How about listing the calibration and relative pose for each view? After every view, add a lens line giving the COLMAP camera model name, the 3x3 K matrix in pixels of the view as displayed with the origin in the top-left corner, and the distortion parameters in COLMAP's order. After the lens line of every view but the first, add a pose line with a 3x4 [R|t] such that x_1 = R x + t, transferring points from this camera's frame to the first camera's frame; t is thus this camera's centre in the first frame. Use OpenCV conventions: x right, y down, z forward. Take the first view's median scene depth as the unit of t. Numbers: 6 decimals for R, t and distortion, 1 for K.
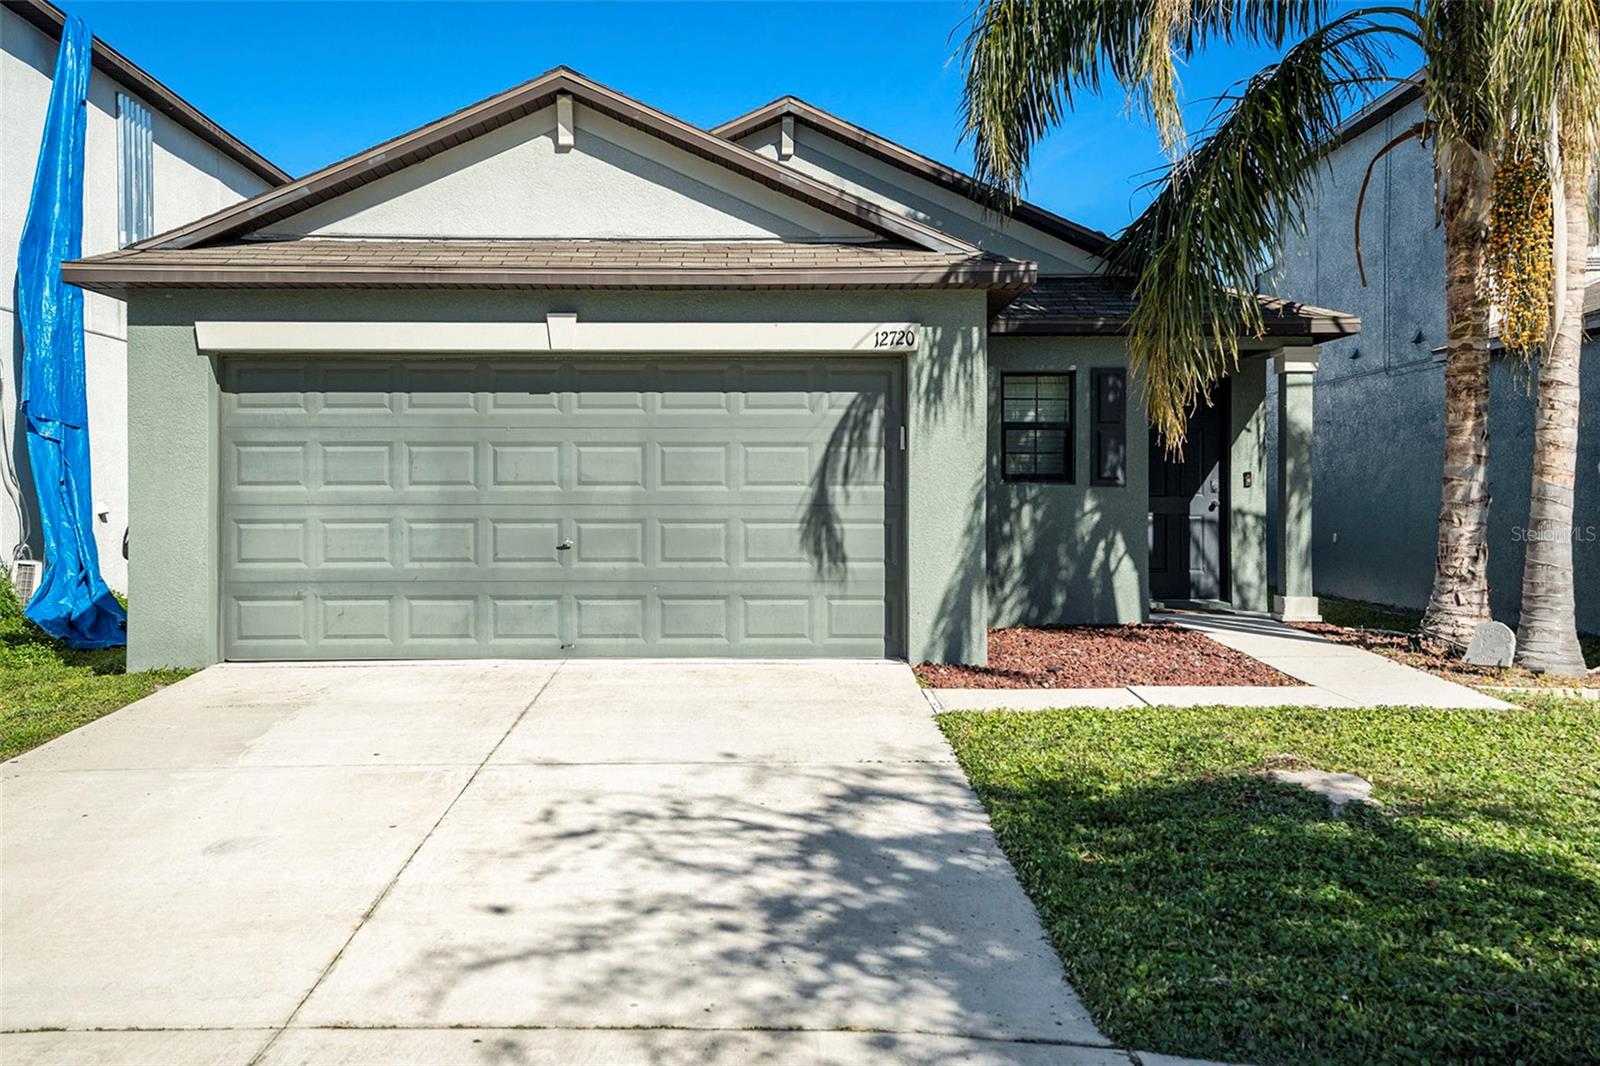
lens RADIAL K [[1637.5, 0, 801.0], [0, 1637.5, 527.2], [0, 0, 1]] dist [0.111408, 0.000000]
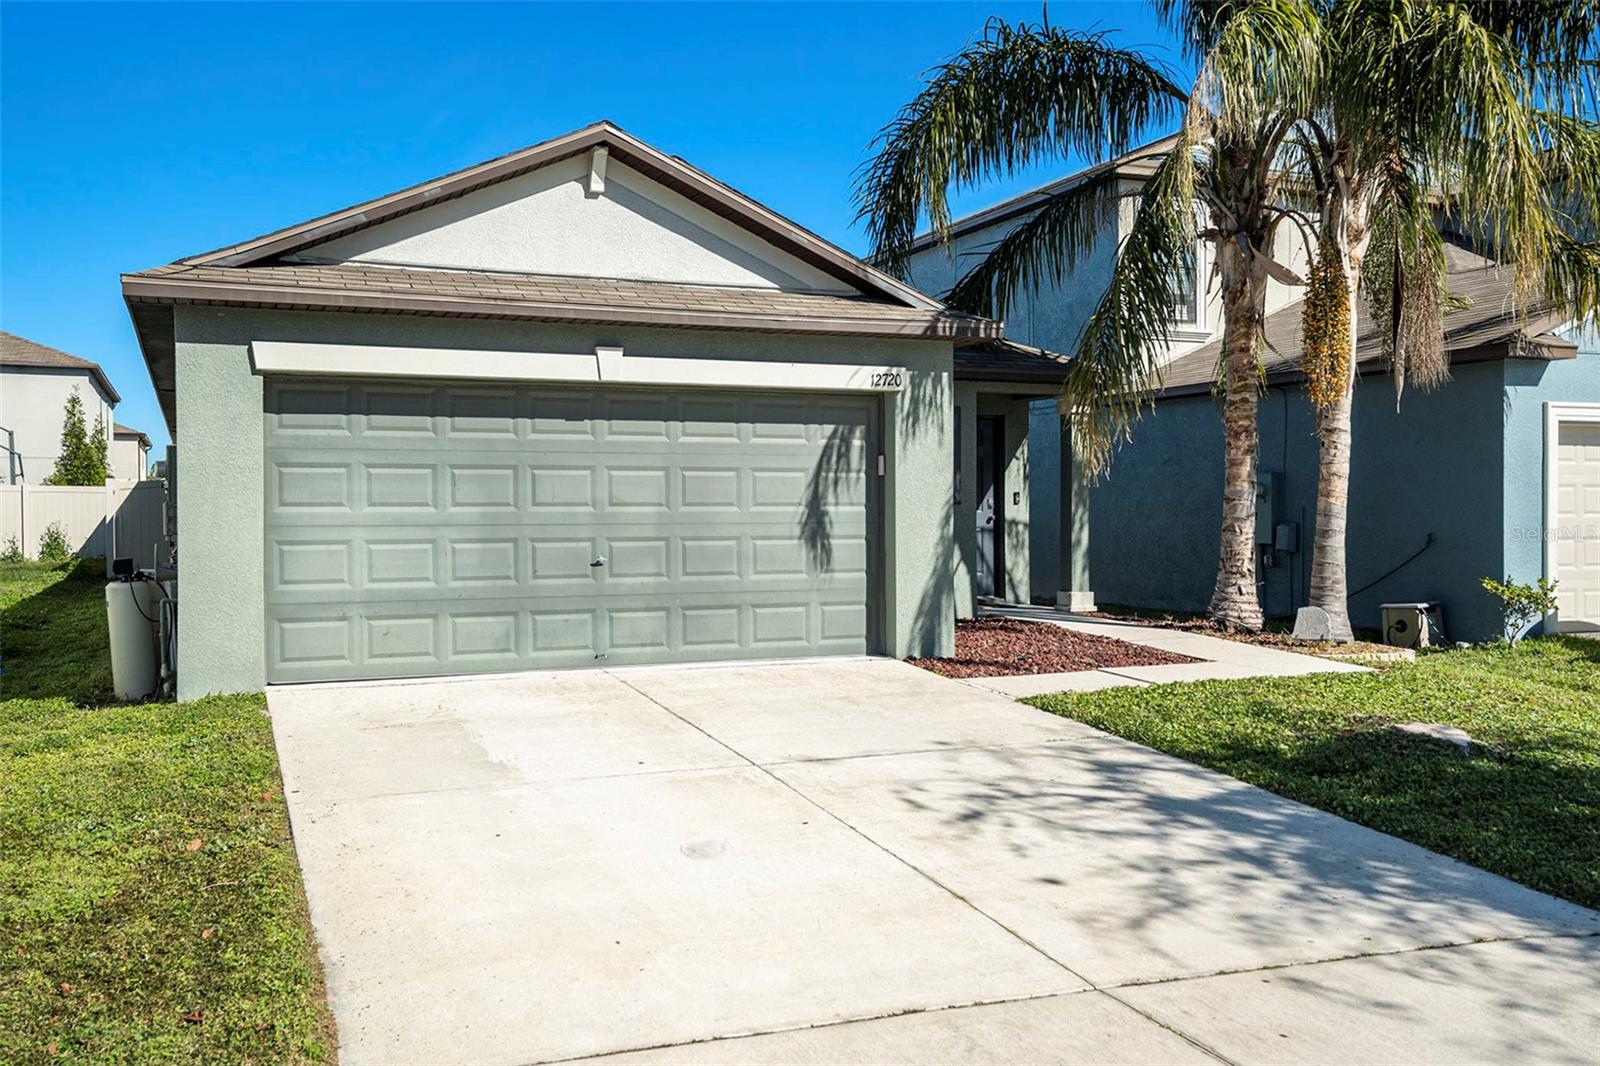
lens RADIAL K [[1463.0, 0, 852.8], [0, 1463.0, 513.1], [0, 0, 1]] dist [0.046904, 0.010563]
pose [[0.918946, -0.004607, 0.394357, -0.369268], [0.010232, 0.999874, -0.012162, -0.007592], [-0.394251, 0.015212, 0.918877, 0.053814]]
